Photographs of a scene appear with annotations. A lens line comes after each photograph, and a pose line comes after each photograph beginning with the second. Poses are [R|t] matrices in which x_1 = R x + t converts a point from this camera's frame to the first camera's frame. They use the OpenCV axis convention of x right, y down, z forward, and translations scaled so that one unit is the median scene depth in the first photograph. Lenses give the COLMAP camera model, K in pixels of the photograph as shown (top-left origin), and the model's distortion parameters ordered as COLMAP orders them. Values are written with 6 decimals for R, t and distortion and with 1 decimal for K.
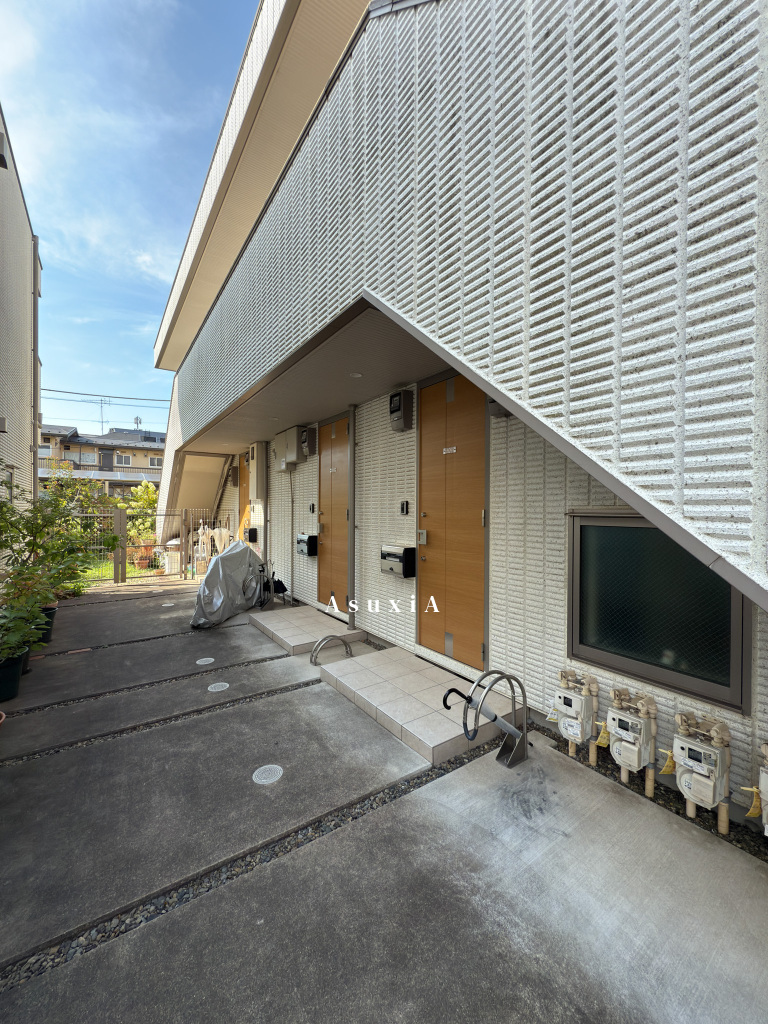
lens RADIAL K [[407.6, 0, 384.0], [0, 407.6, 512.0], [0, 0, 1]] dist [-0.001184, 0.000159]
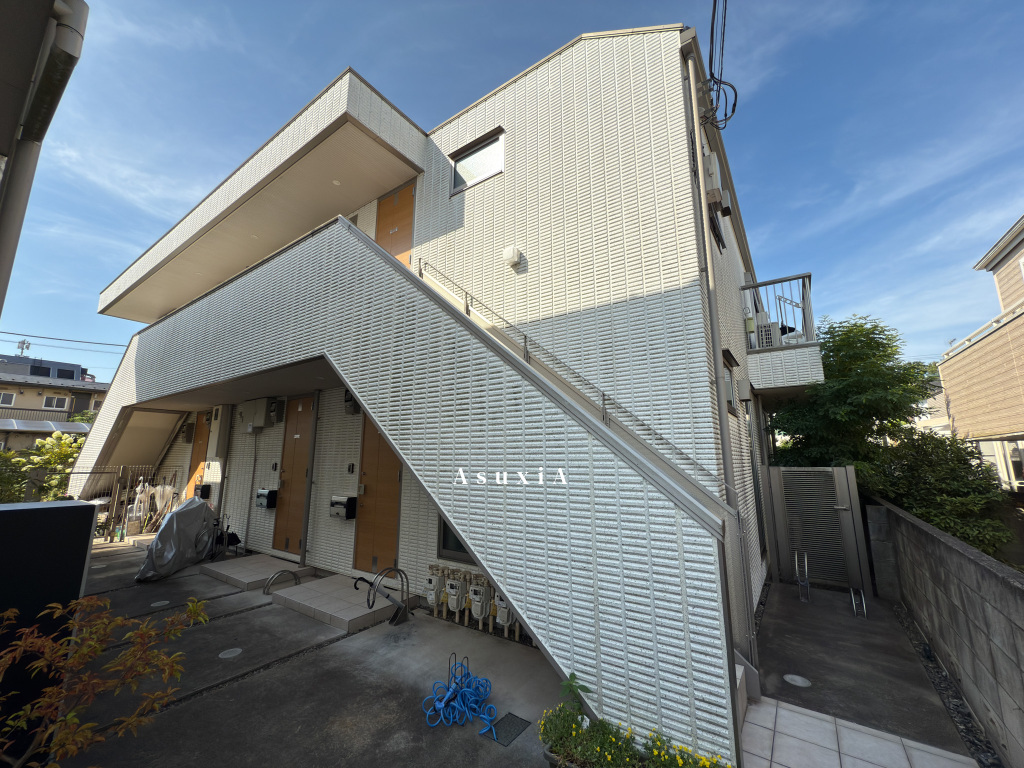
lens RADIAL K [[407.6, 0, 512.0], [0, 407.6, 384.0], [0, 0, 1]] dist [-0.001184, 0.000159]
pose [[0.935781, 0.060338, 0.347380, 0.059783], [0.005094, 0.982831, -0.184436, -0.031688], [-0.352545, 0.174361, 0.919408, -0.510710]]
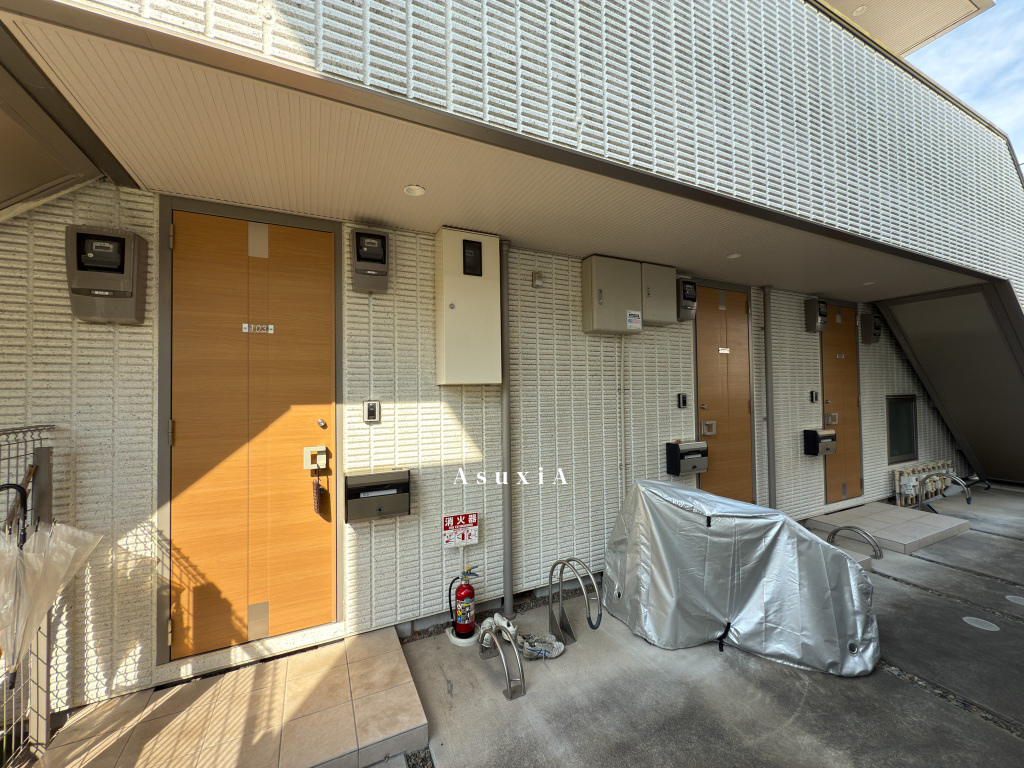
lens RADIAL K [[407.6, 0, 512.0], [0, 407.6, 384.0], [0, 0, 1]] dist [-0.001184, 0.000159]
pose [[0.144447, 0.019148, 0.989327, -1.165743], [0.021711, 0.999511, -0.022515, -0.035972], [-0.989274, 0.024731, 0.143961, 1.575155]]
